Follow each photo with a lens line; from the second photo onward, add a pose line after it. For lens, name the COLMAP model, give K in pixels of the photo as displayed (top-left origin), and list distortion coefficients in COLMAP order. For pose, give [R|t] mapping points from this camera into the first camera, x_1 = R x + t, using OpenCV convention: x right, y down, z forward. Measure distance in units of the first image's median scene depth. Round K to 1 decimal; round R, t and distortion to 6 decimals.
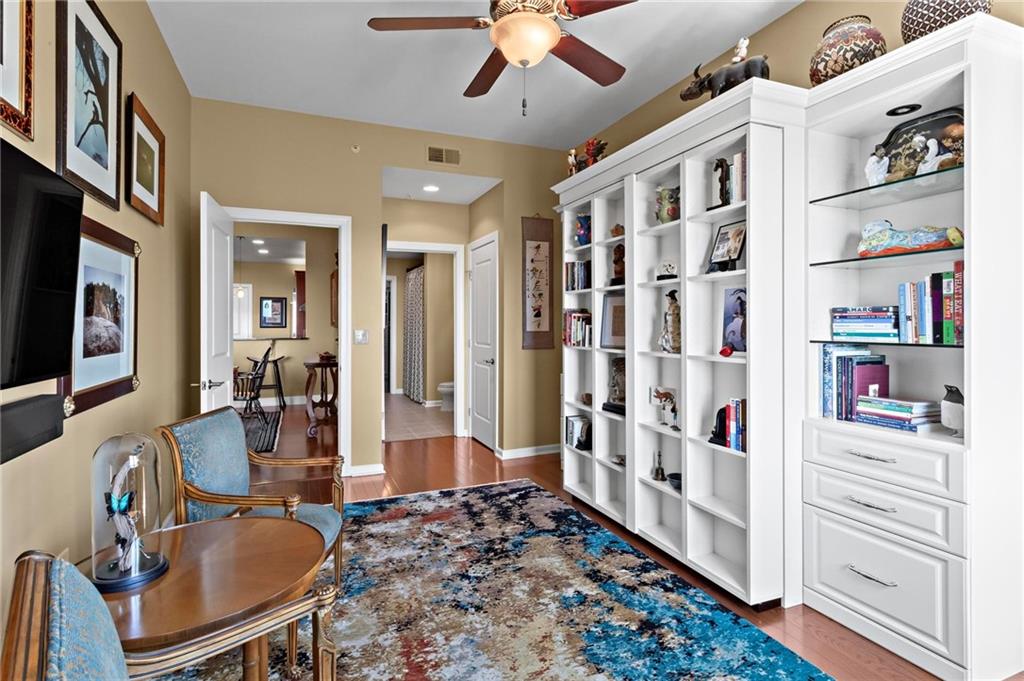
lens RADIAL K [[495.2, 0, 498.7], [0, 495.2, 327.8], [0, 0, 1]] dist [-0.002406, 0.000203]
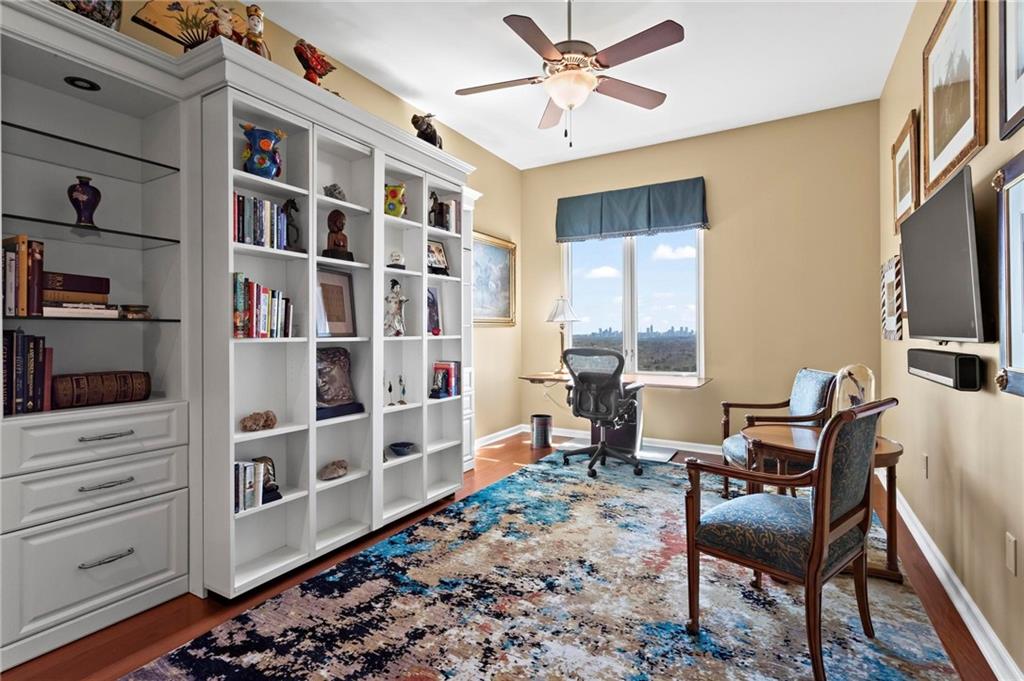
lens RADIAL K [[495.2, 0, 498.7], [0, 495.2, 327.8], [0, 0, 1]] dist [-0.002406, 0.000203]
pose [[-0.608084, 0.008481, 0.793827, -0.657381], [0.007009, 0.999961, -0.005314, 0.038641], [-0.793841, 0.002333, -0.608120, 1.471964]]
